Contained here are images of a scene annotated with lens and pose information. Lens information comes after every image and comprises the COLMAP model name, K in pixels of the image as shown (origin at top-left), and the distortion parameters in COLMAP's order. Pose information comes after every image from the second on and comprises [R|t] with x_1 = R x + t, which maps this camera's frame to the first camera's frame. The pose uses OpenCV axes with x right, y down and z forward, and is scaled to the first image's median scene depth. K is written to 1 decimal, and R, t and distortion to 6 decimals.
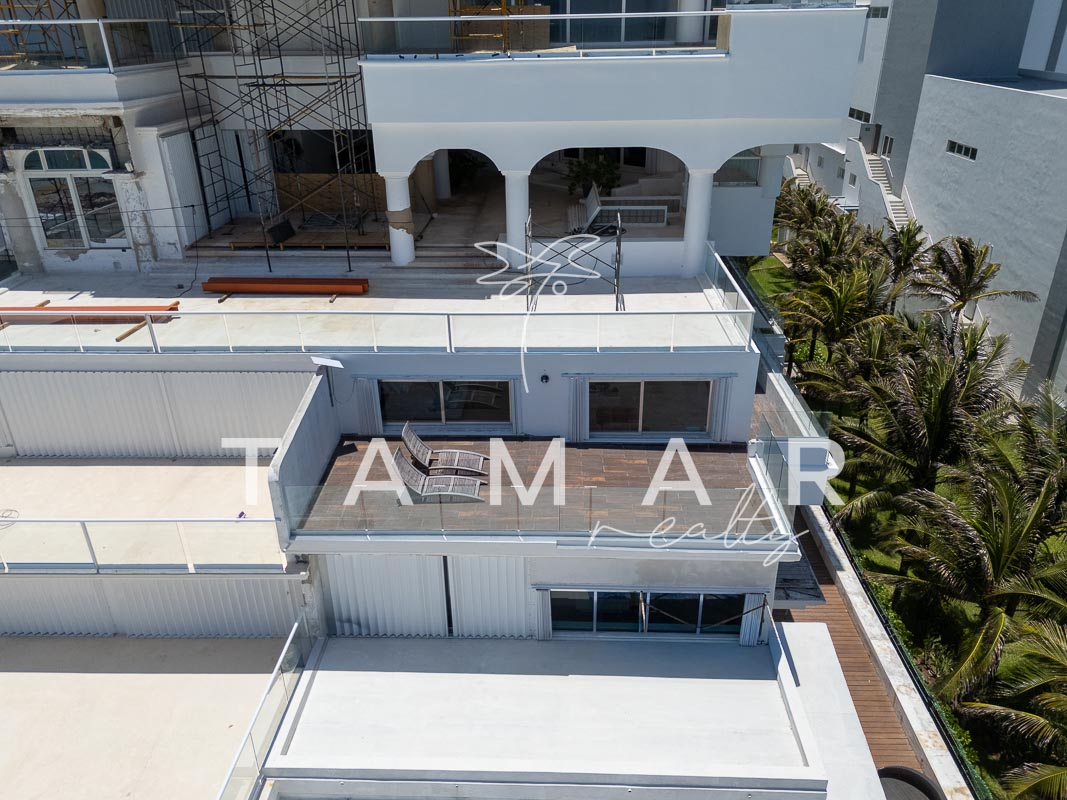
lens RADIAL K [[691.4, 0, 528.5], [0, 691.4, 401.7], [0, 0, 1]] dist [-0.004919, 0.000566]
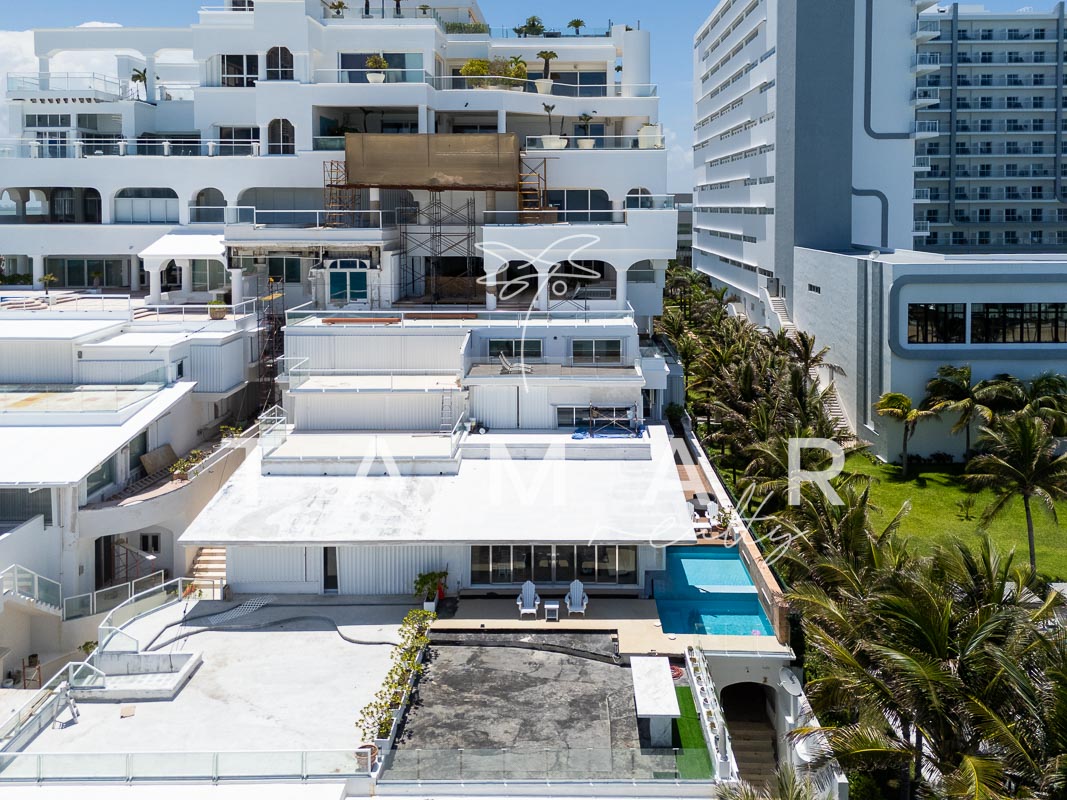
lens RADIAL K [[749.5, 0, 539.2], [0, 749.5, 399.1], [0, 0, 1]] dist [0.002819, -0.000321]
pose [[0.999935, 0.011142, 0.002478, -0.031757], [-0.010117, 0.965683, -0.259526, 0.726684], [-0.005284, 0.259484, 0.965733, -1.306444]]
